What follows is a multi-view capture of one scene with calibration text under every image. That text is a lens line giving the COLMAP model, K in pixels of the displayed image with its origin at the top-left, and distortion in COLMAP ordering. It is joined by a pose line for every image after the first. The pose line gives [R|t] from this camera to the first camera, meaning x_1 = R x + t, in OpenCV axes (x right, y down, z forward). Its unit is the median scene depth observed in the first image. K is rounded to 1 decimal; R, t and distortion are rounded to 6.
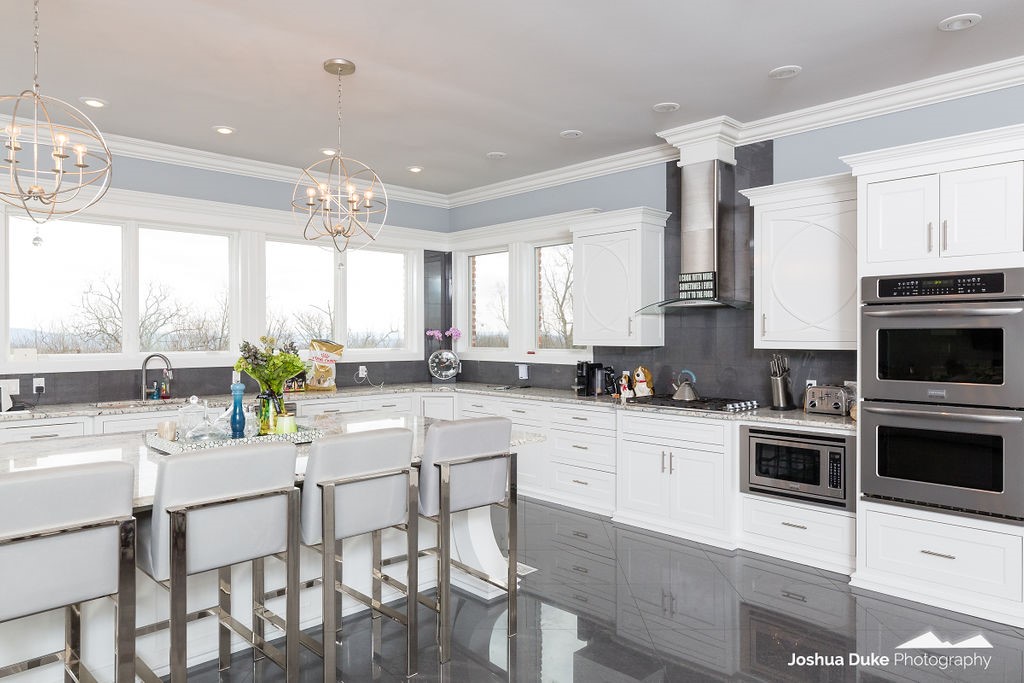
lens RADIAL K [[659.5, 0, 510.0], [0, 659.5, 341.4], [0, 0, 1]] dist [0.008408, -0.009292]
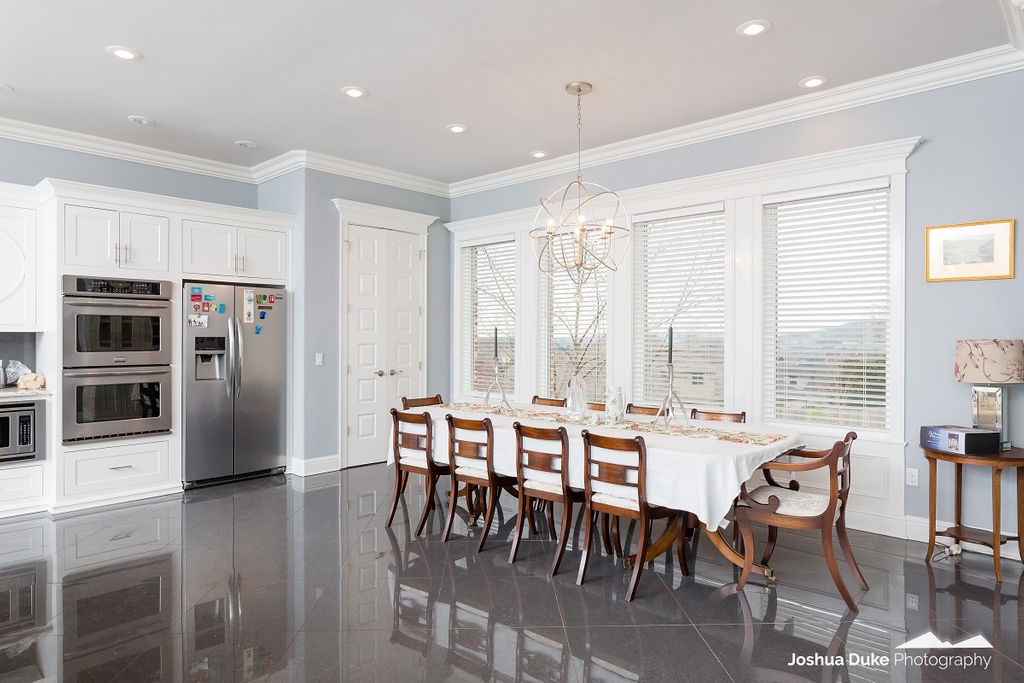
lens RADIAL K [[643.2, 0, 513.3], [0, 643.2, 338.7], [0, 0, 1]] dist [0.026905, -0.000101]
pose [[-0.051148, -0.007428, 0.998663, -0.621046], [0.002021, 0.999970, 0.007541, 0.016589], [-0.998689, 0.002404, -0.051131, 0.137094]]
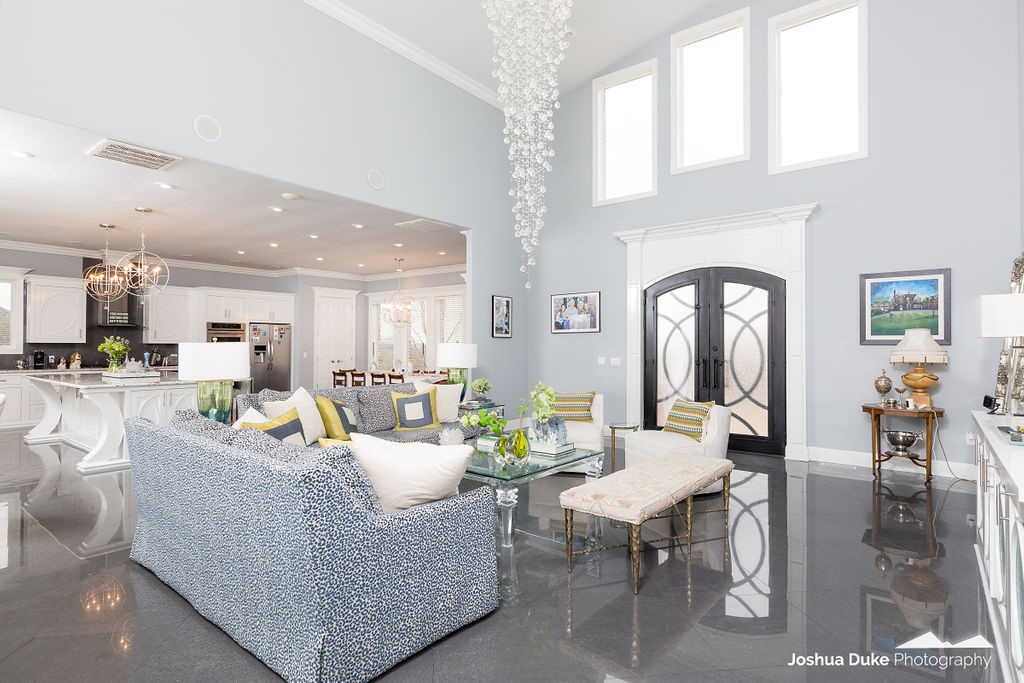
lens RADIAL K [[542.7, 0, 525.4], [0, 542.7, 339.1], [0, 0, 1]] dist [-0.006721, -0.001685]
pose [[-0.141015, 0.008589, 0.989970, -1.959597], [0.004208, 0.999959, -0.008076, 0.017460], [-0.989999, 0.003027, -0.141045, -0.199698]]
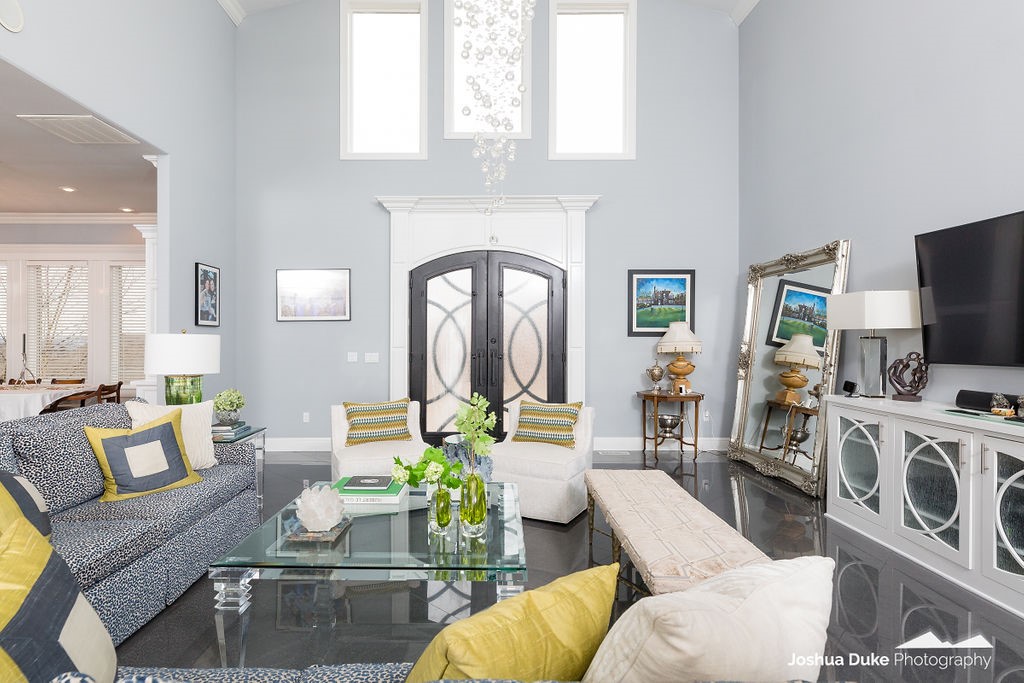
lens RADIAL K [[542.7, 0, 505.5], [0, 542.7, 342.0], [0, 0, 1]] dist [-0.006721, -0.001685]
pose [[-0.724478, -0.007603, 0.689256, -1.479820], [0.003037, 0.999894, 0.014223, 0.017968], [-0.689291, 0.012398, -0.724378, 0.051888]]
